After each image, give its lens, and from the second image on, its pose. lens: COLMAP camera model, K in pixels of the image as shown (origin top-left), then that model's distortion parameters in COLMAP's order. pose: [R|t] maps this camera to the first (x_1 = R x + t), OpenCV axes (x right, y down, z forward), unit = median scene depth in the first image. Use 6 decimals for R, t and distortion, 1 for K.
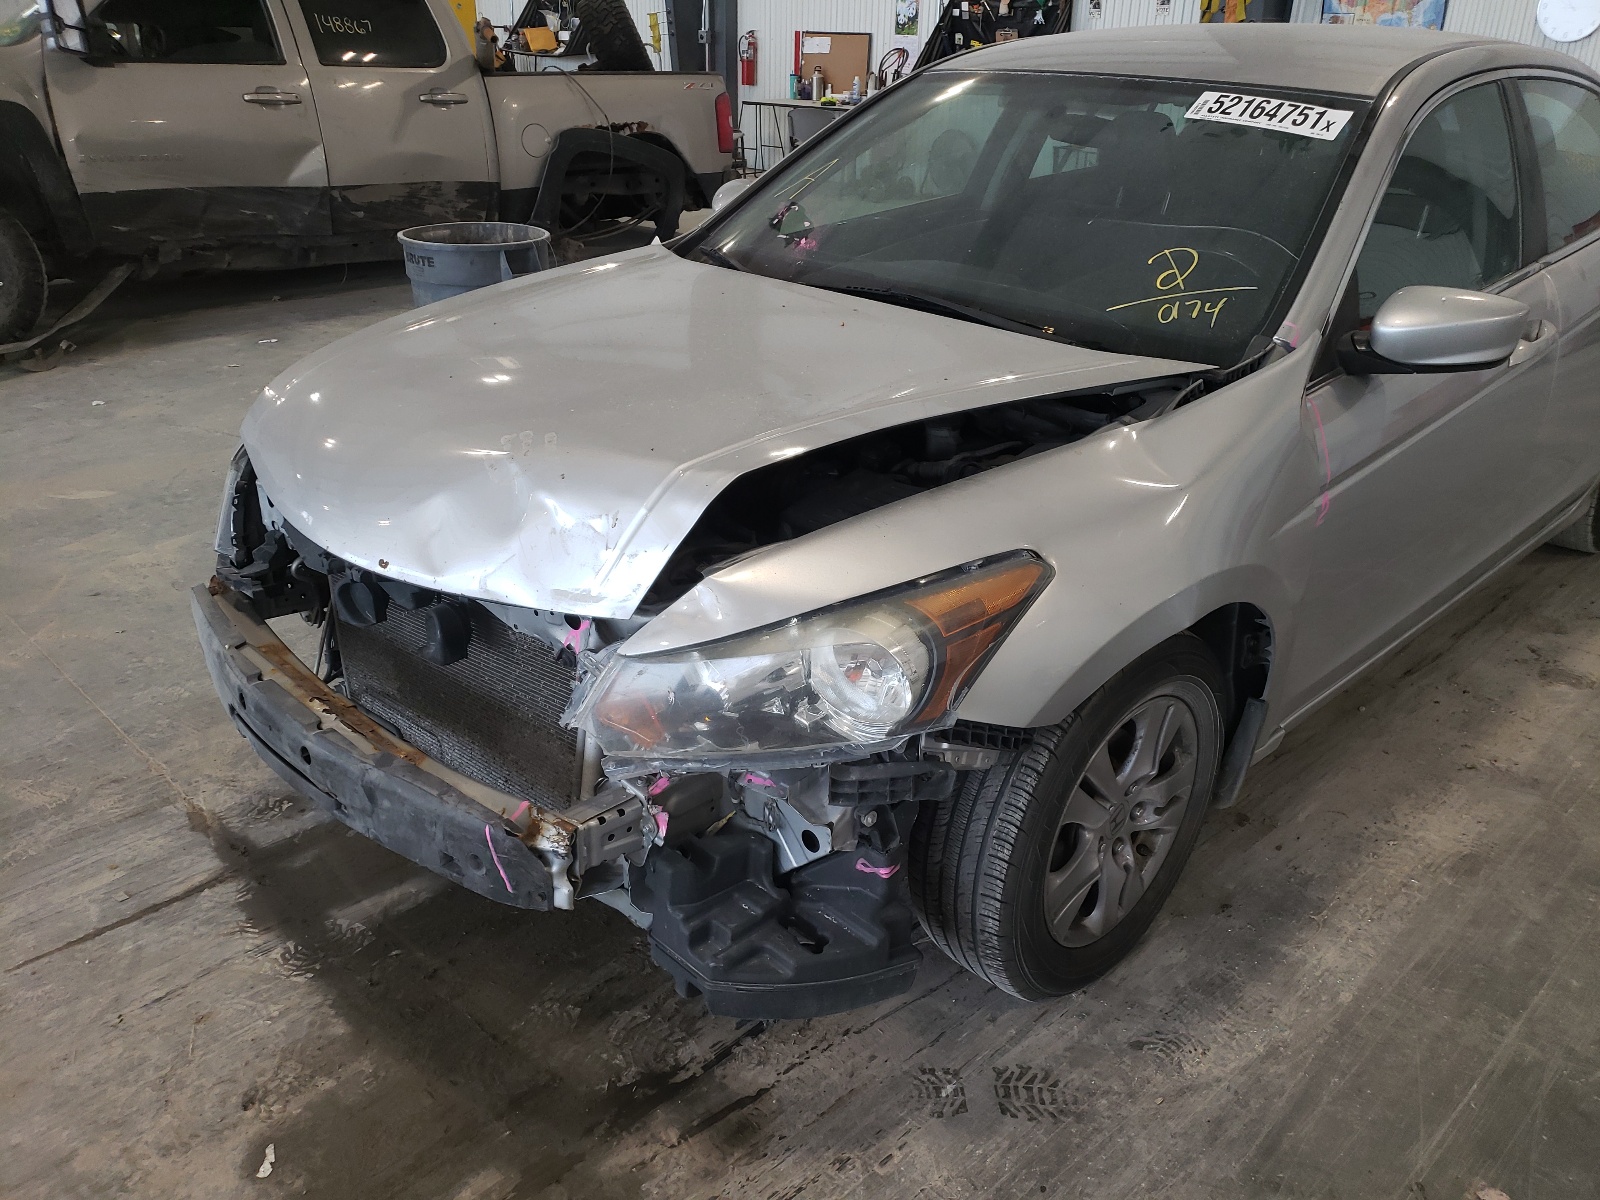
lens RADIAL K [[1232.0, 0, 830.8], [0, 1232.0, 630.5], [0, 0, 1]] dist [-0.003815, 0.015330]
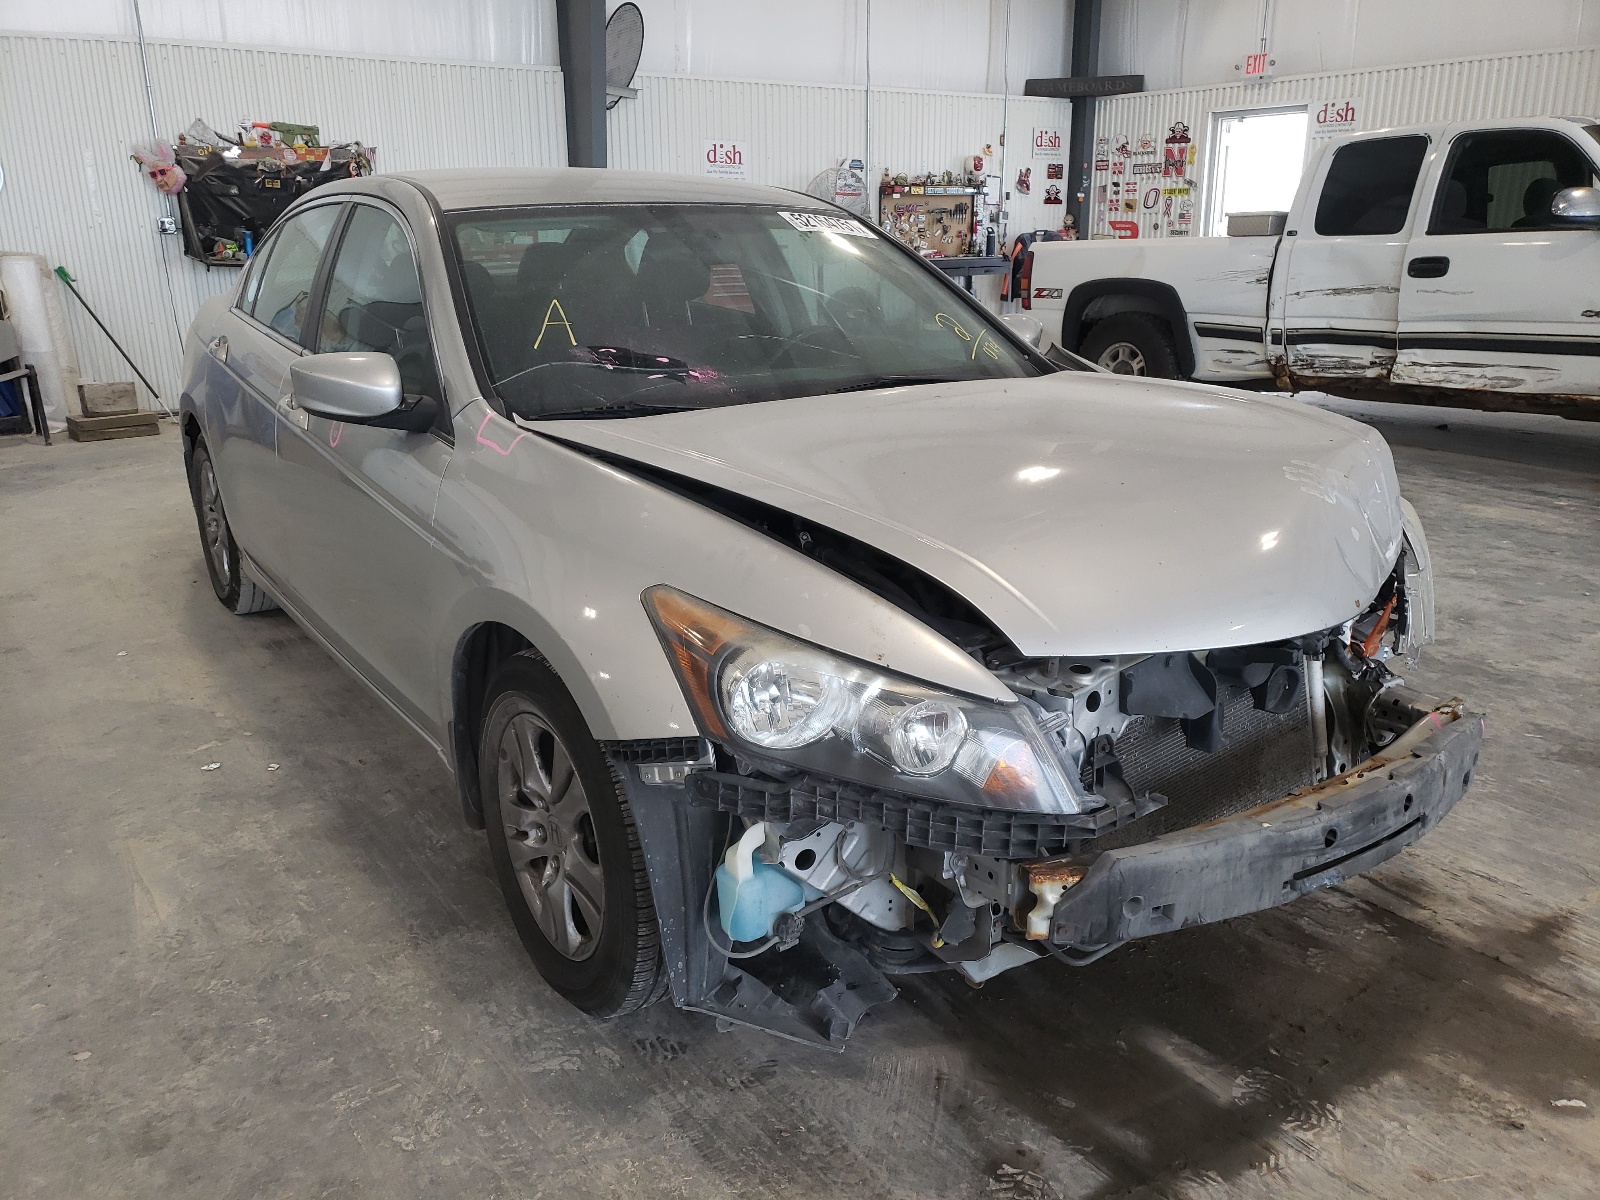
lens RADIAL K [[1230.0, 0, 800.0], [0, 1230.0, 600.0], [0, 0, 1]] dist [0.002448, -0.000116]
pose [[0.187721, -0.310784, 0.931759, -1.304222], [0.444113, 0.872972, 0.201701, -0.436152], [-0.876085, 0.375942, 0.301898, 0.973954]]
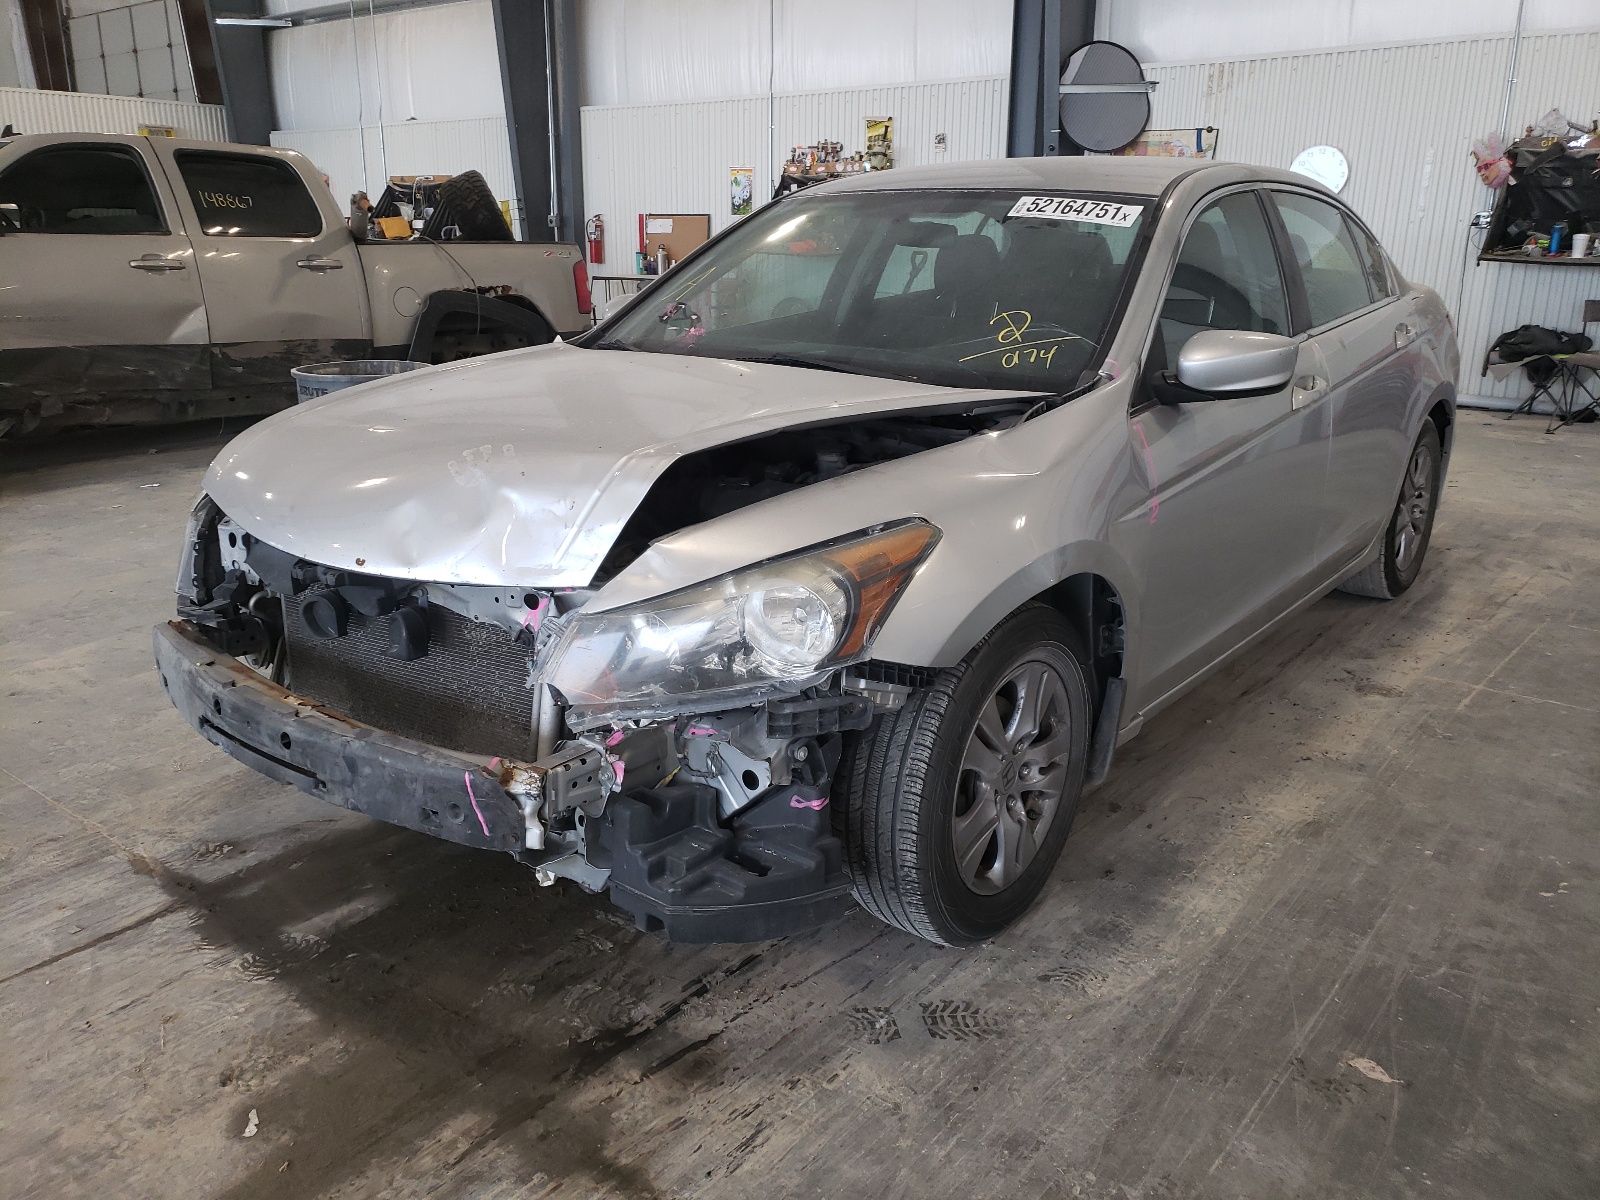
lens RADIAL K [[1230.0, 0, 800.0], [0, 1230.0, 600.0], [0, 0, 1]] dist [0.002448, -0.000116]
pose [[0.994084, -0.048470, 0.097197, -0.063510], [0.063302, 0.985750, -0.155849, 0.161829], [-0.088258, 0.161080, 0.982987, -0.130361]]
